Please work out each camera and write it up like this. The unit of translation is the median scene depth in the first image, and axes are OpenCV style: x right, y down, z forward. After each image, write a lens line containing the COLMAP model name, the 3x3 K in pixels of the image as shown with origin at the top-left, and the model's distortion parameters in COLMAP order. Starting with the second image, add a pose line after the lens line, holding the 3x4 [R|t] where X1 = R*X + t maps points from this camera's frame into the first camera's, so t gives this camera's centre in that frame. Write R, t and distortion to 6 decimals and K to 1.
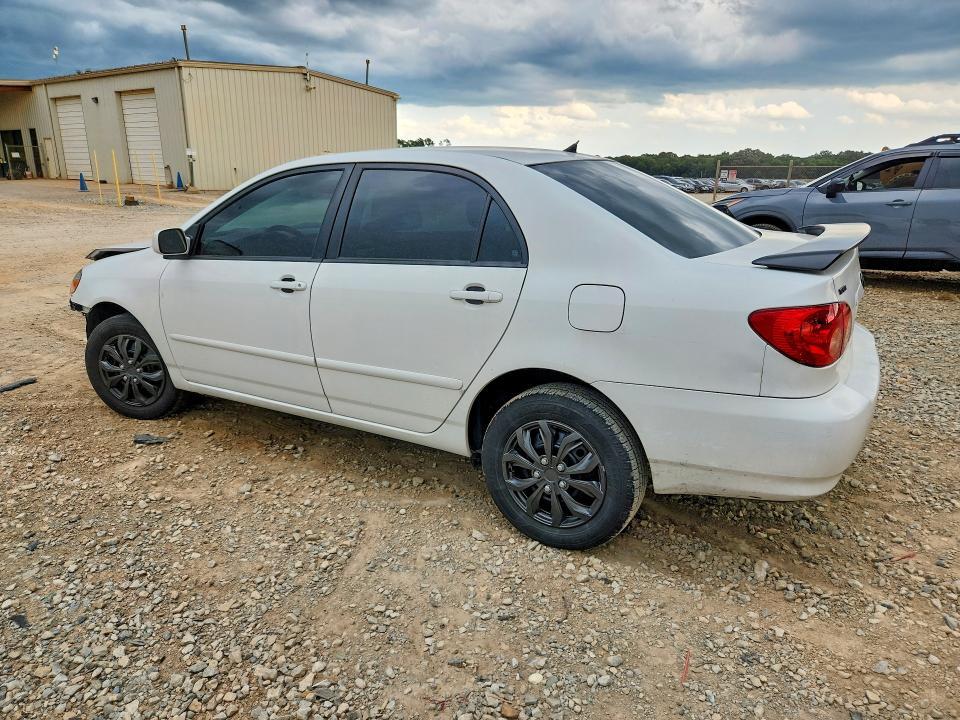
lens RADIAL K [[658.1, 0, 480.1], [0, 658.1, 358.1], [0, 0, 1]] dist [0.025379, -0.013406]
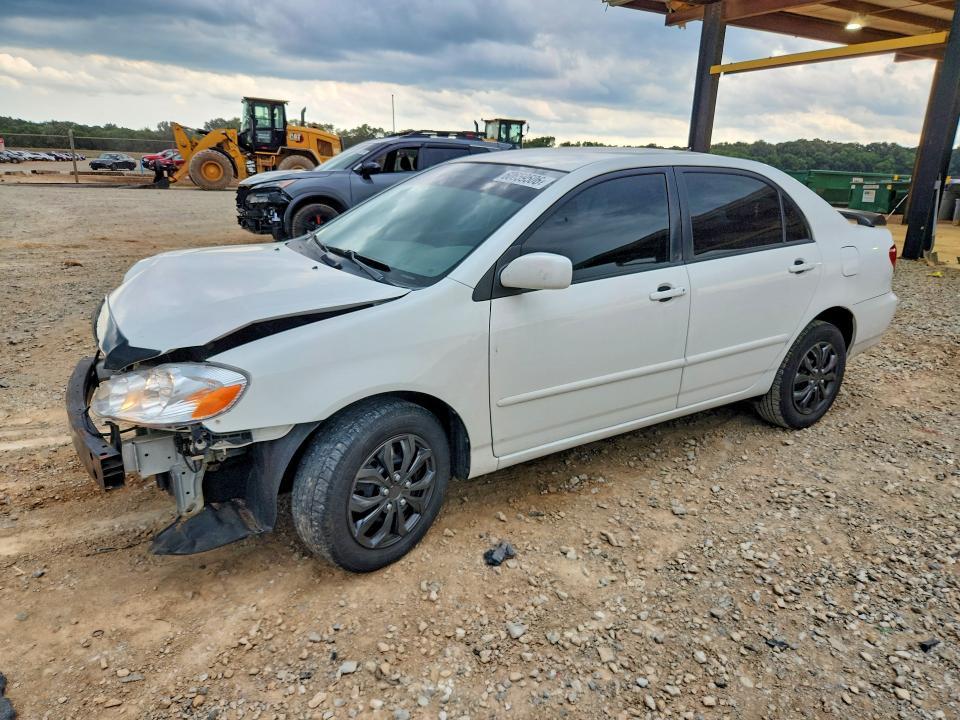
lens RADIAL K [[658.1, 0, 480.8], [0, 658.1, 363.0], [0, 0, 1]] dist [0.025379, -0.013406]
pose [[0.438026, -0.259075, 0.860822, -0.996846], [0.215759, 0.959881, 0.179099, -0.192040], [-0.872686, 0.107280, 0.476350, 0.617214]]
